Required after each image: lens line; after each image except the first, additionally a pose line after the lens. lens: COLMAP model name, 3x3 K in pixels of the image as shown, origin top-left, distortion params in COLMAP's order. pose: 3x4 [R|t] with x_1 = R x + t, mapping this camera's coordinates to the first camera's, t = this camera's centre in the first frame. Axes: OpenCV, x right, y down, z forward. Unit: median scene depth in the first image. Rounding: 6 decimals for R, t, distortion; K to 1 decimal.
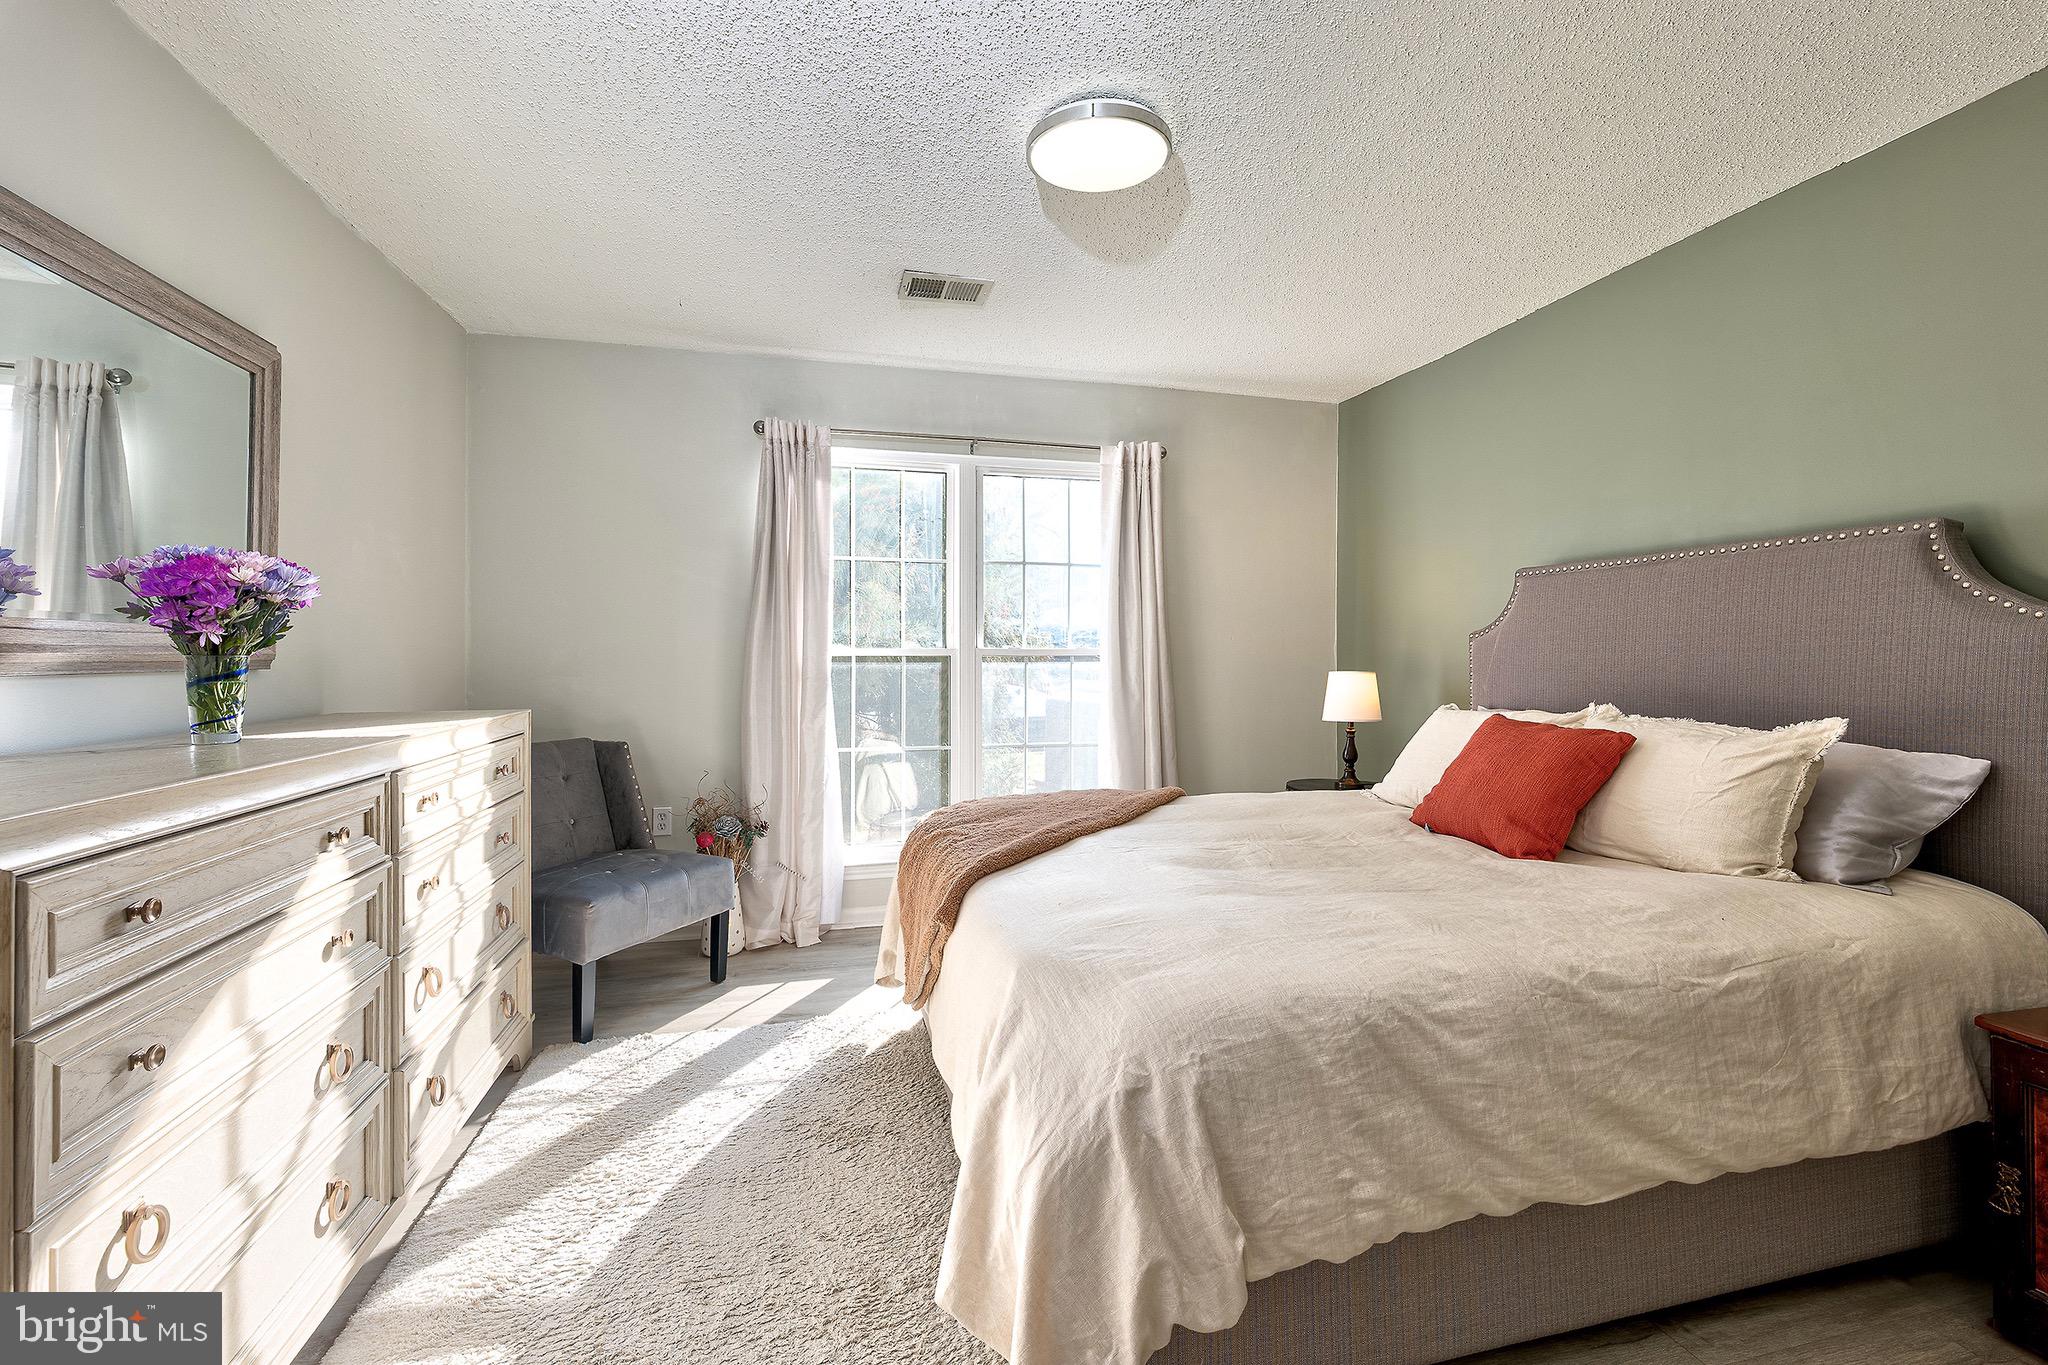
lens RADIAL K [[841.8, 0, 1028.4], [0, 841.8, 661.9], [0, 0, 1]] dist [0.001320, 0.000159]
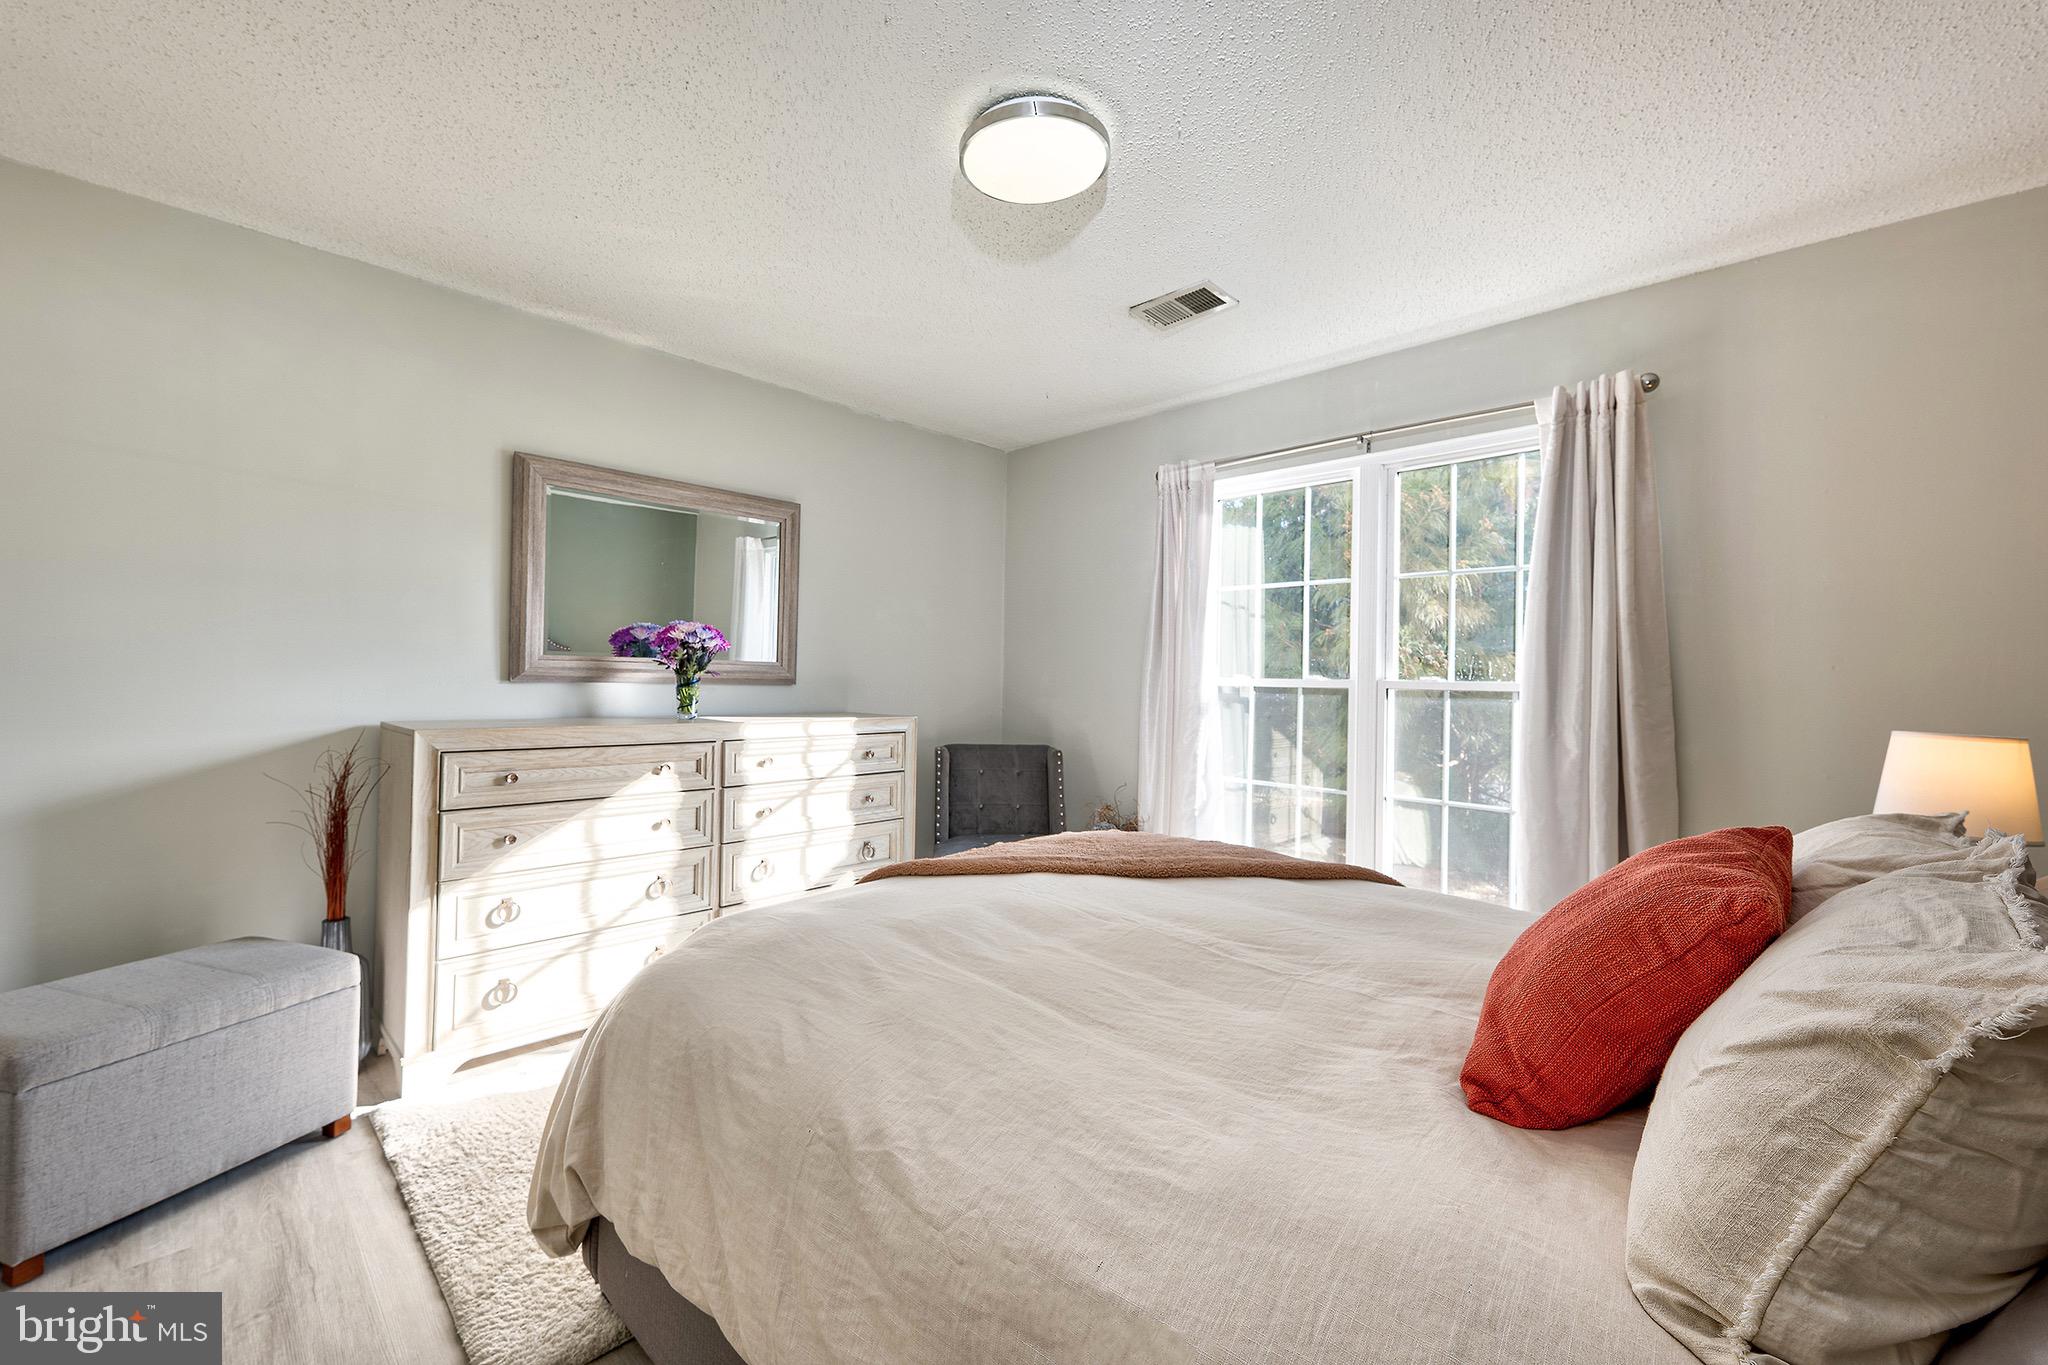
lens RADIAL K [[820.5, 0, 1019.0], [0, 820.5, 682.6], [0, 0, 1]] dist [0.001358, 0.000012]
pose [[0.528625, 0.012946, -0.848756, 0.998541], [-0.025435, 0.999676, -0.000593, -0.007866], [0.848474, 0.021902, 0.528784, 0.572289]]
